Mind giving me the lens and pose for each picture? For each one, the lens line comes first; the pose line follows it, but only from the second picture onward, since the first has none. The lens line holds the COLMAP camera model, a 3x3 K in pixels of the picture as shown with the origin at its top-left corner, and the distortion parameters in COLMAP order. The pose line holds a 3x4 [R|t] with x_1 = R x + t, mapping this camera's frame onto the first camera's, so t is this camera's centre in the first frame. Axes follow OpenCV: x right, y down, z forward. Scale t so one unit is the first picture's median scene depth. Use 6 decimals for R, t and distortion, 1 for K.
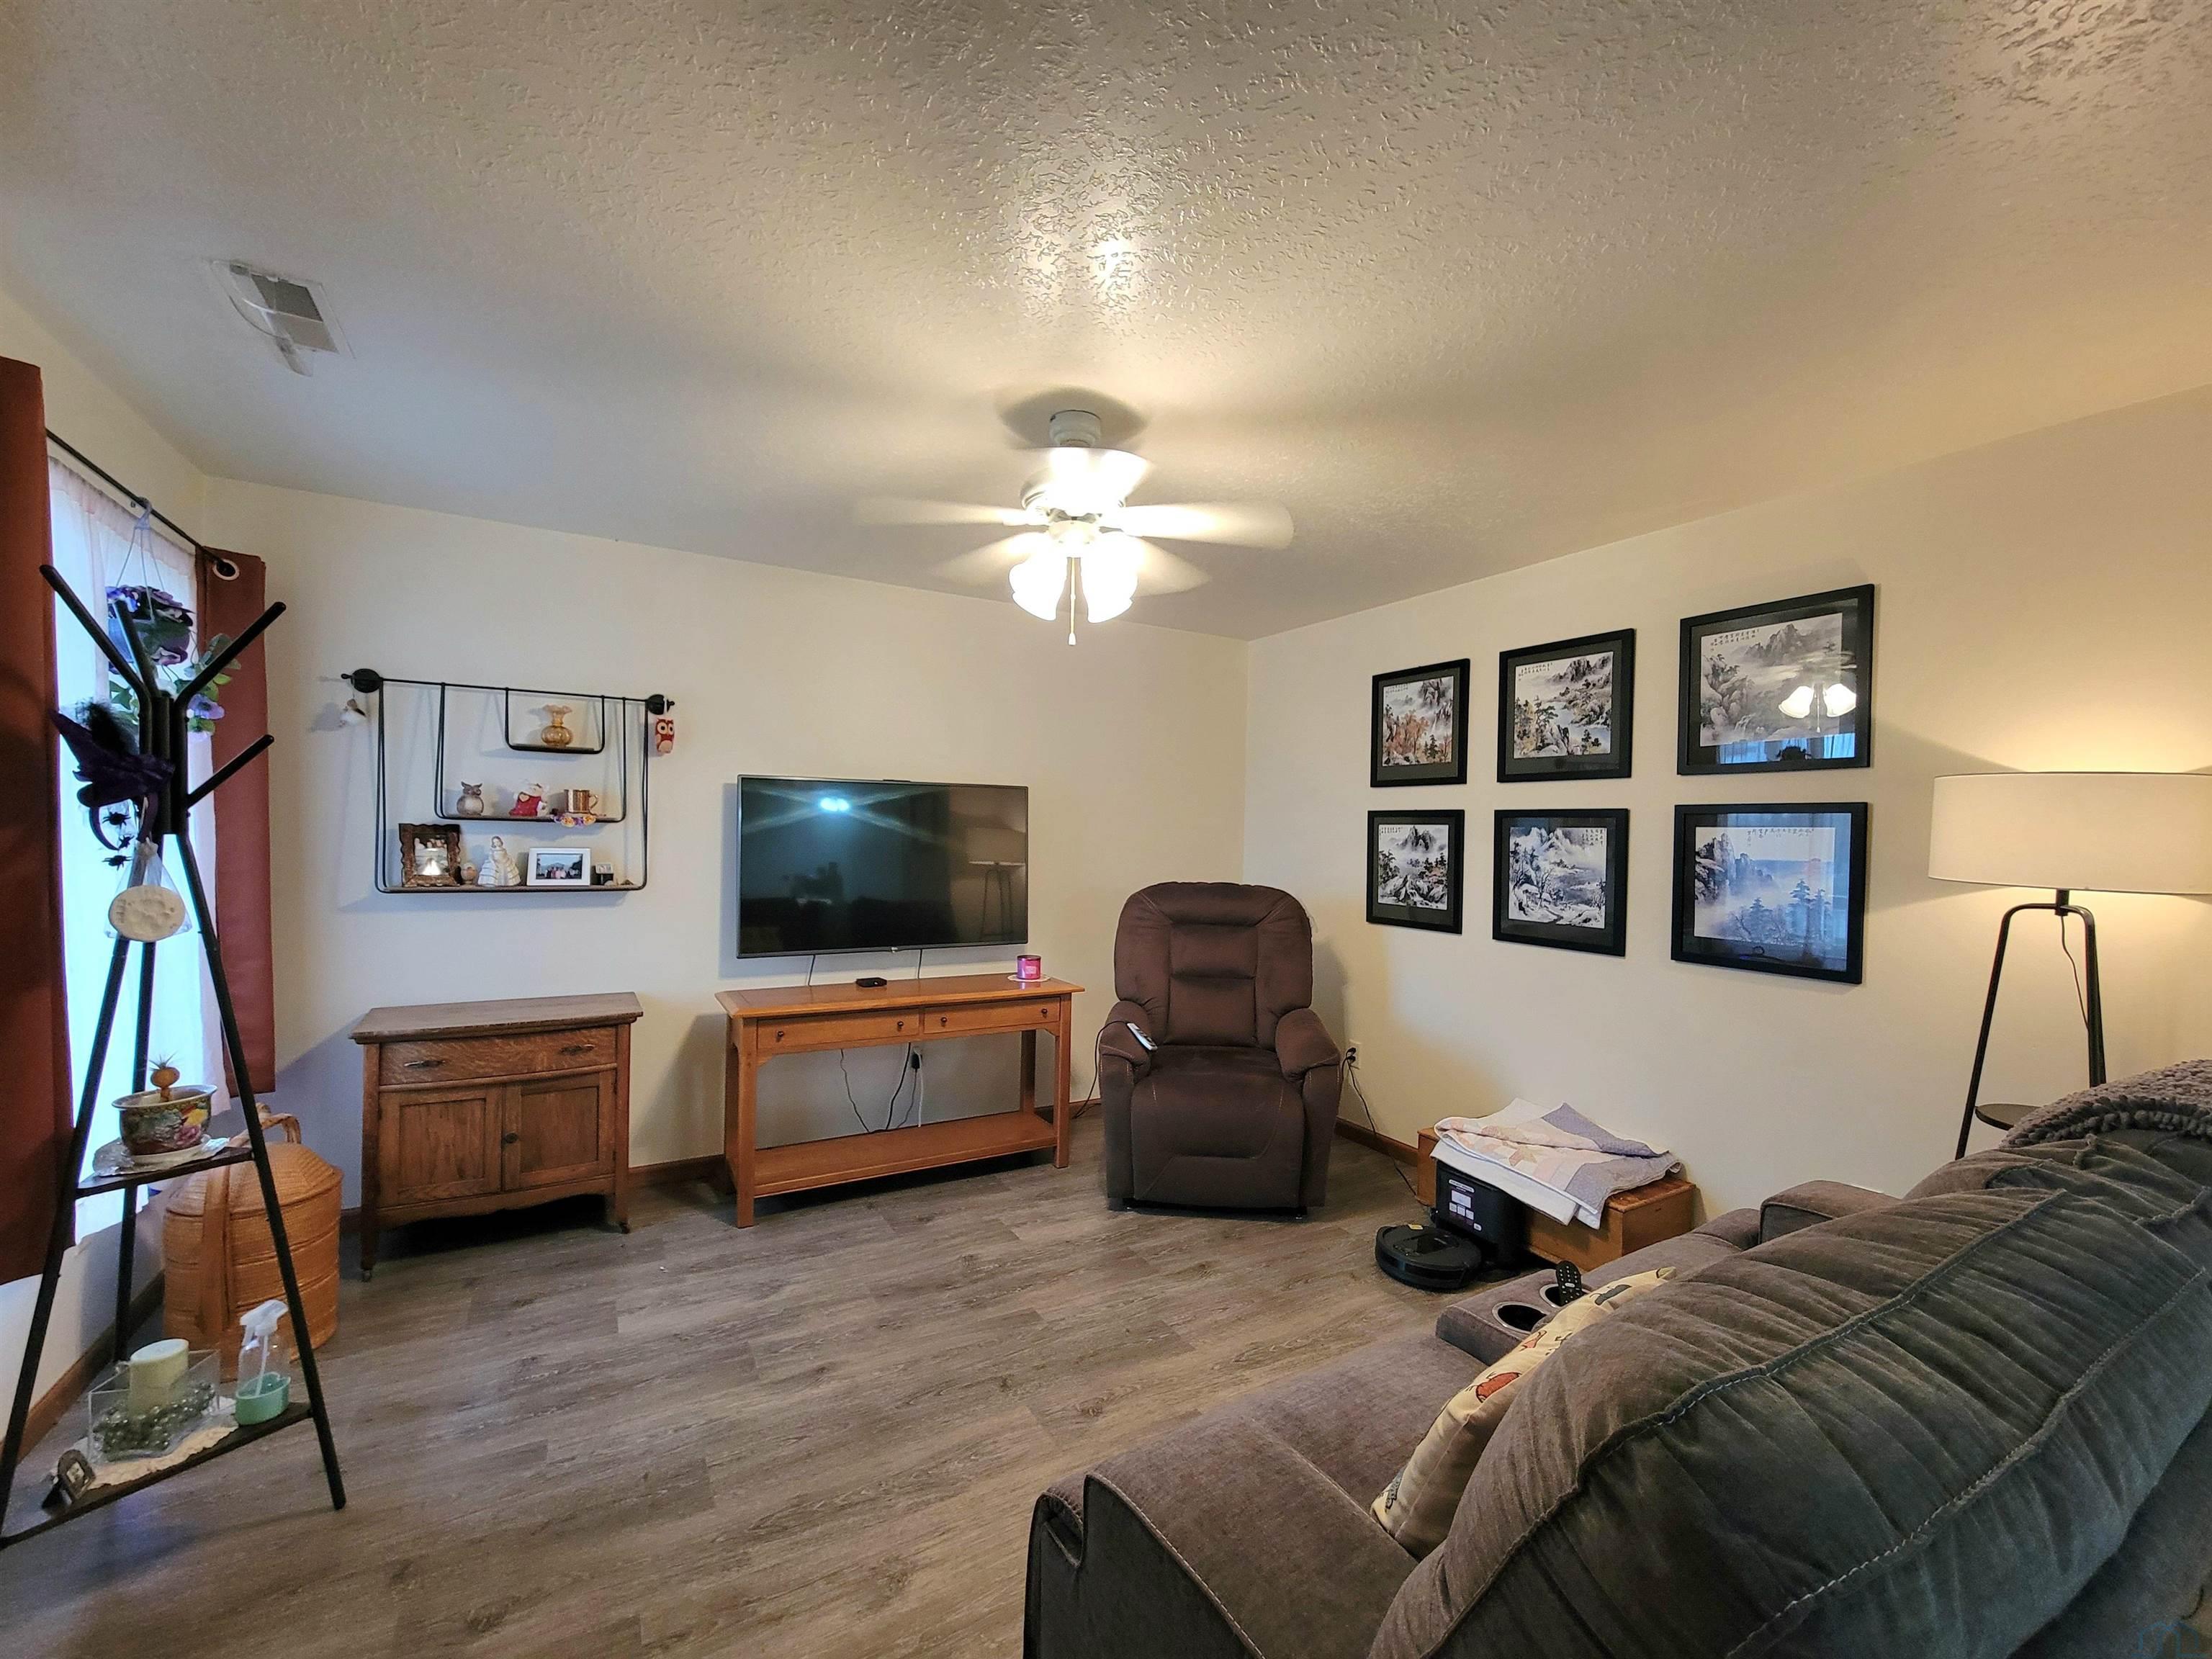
lens RADIAL K [[908.2, 0, 1113.2], [0, 908.2, 844.7], [0, 0, 1]] dist [-0.012131, 0.000068]
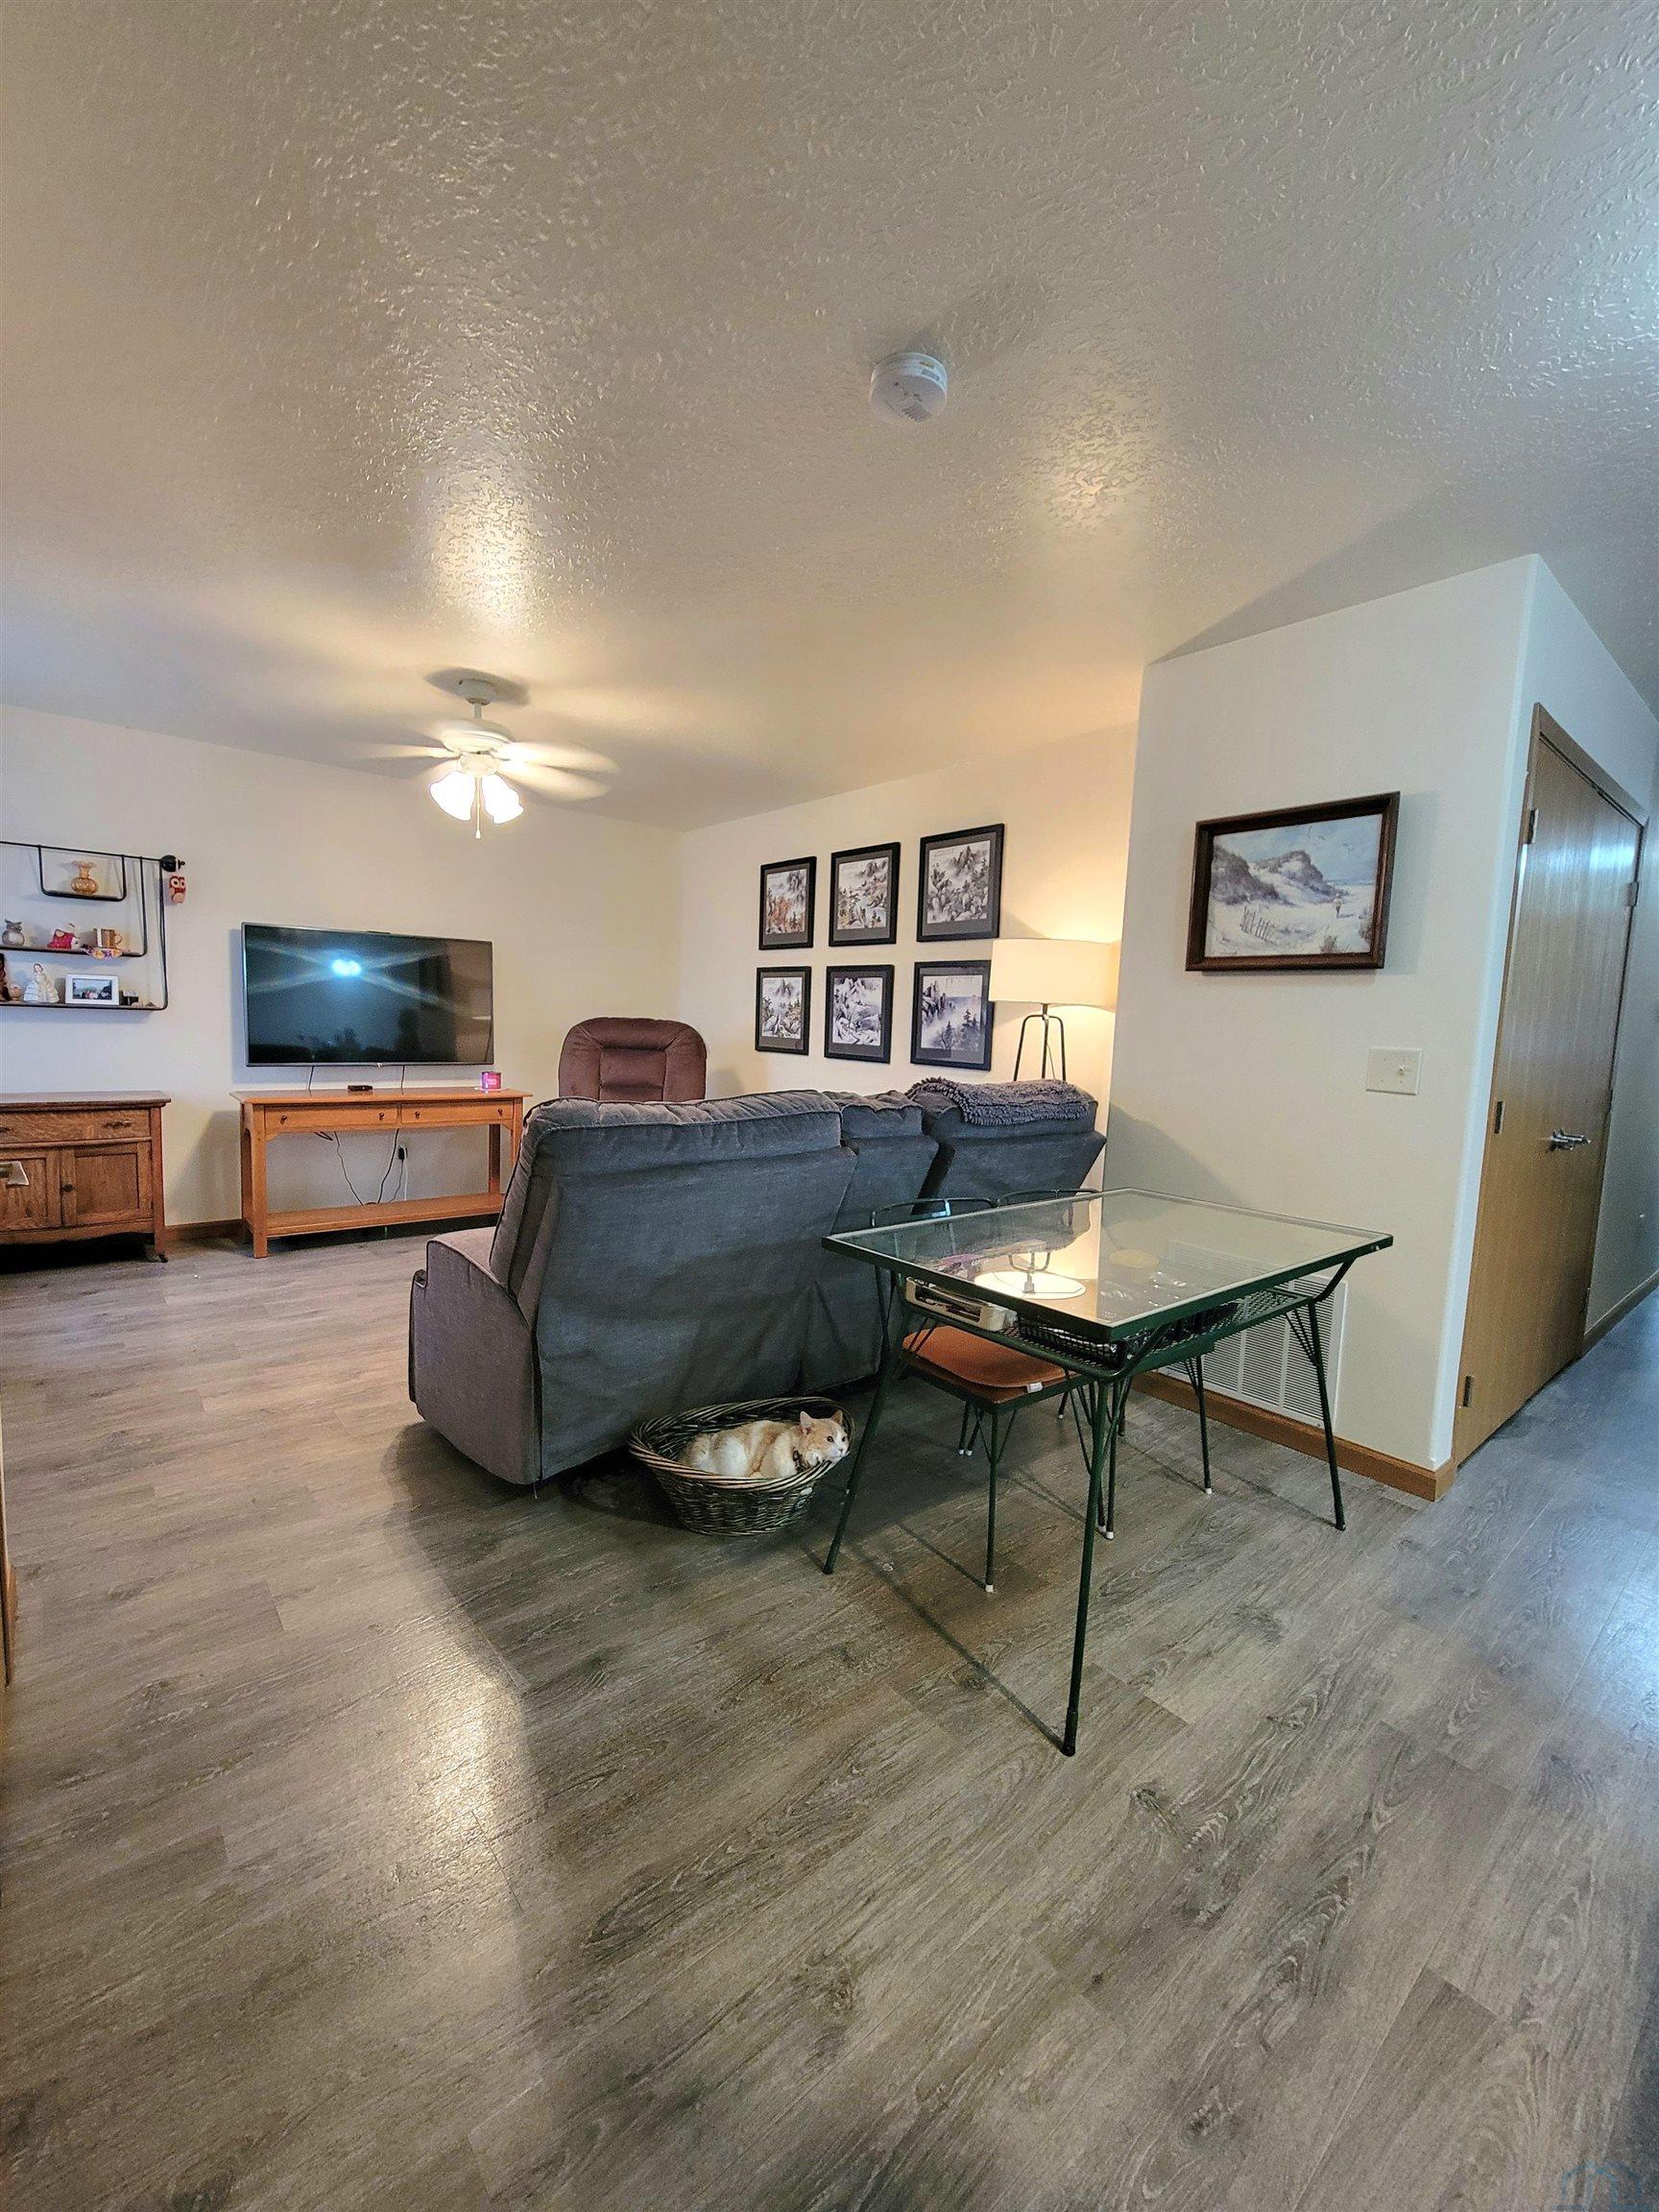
lens RADIAL K [[908.2, 0, 829.5], [0, 908.2, 1106.0], [0, 0, 1]] dist [-0.012131, 0.000068]
pose [[0.983883, 0.000322, 0.178815, 0.180667], [-0.016279, 0.996007, 0.087781, 0.057520], [-0.178073, -0.089277, 0.979959, -0.436147]]
